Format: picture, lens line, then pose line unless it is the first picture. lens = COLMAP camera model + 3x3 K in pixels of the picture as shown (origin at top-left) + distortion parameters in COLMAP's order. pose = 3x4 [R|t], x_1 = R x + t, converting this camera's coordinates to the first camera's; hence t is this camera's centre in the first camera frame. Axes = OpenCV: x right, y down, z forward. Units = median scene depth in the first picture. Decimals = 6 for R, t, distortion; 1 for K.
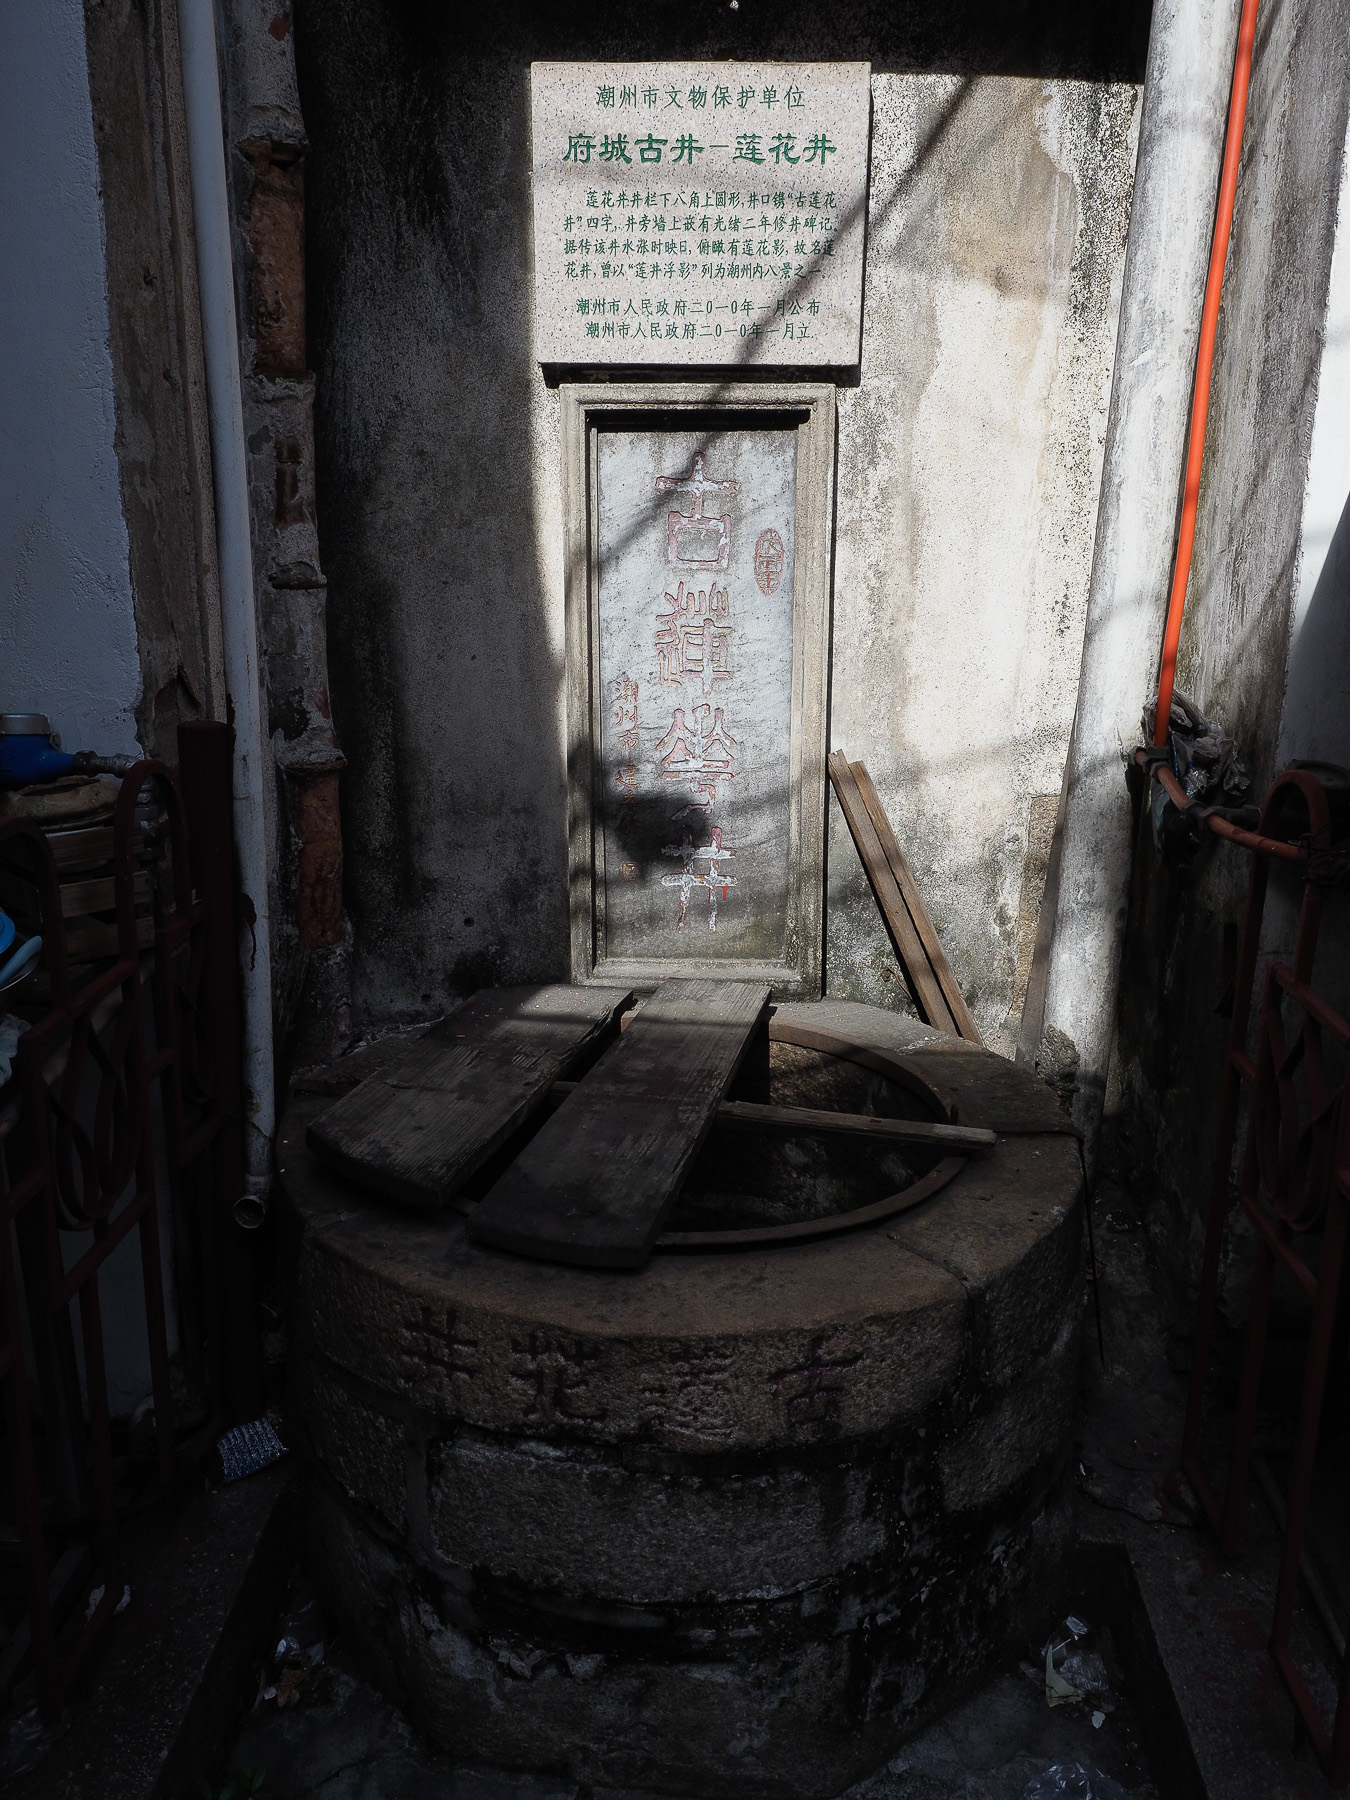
lens RADIAL K [[1464.4, 0, 674.6], [0, 1464.4, 898.6], [0, 0, 1]] dist [-0.000852, -0.009499]
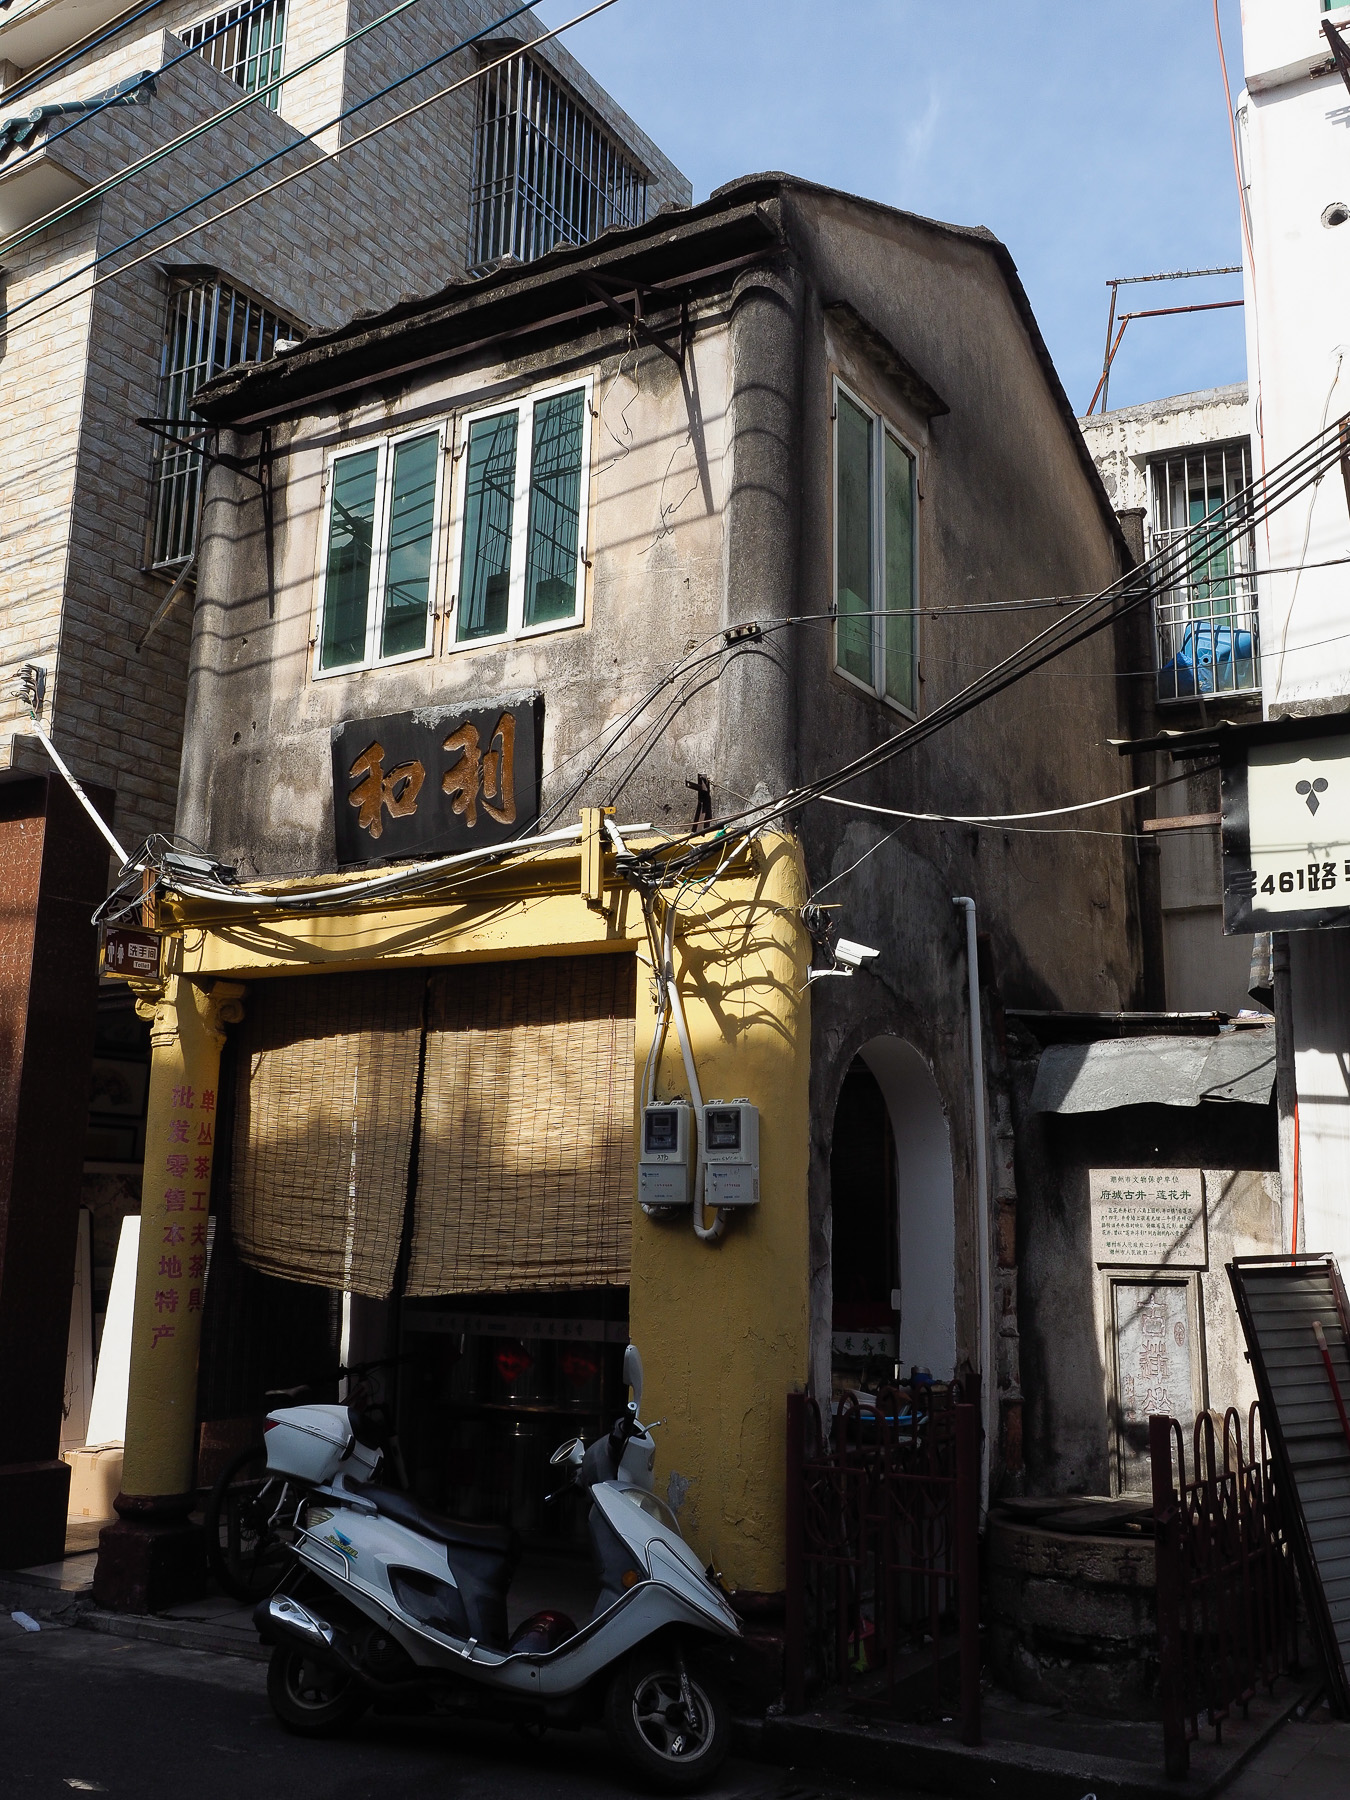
lens RADIAL K [[1766.1, 0, 674.0], [0, 1766.1, 895.2], [0, 0, 1]] dist [0.053243, 0.000000]
pose [[0.877966, -0.089296, -0.470321, 0.916920], [-0.140220, 0.891393, -0.430995, 0.634944], [0.457727, 0.444347, 0.770092, -2.474779]]
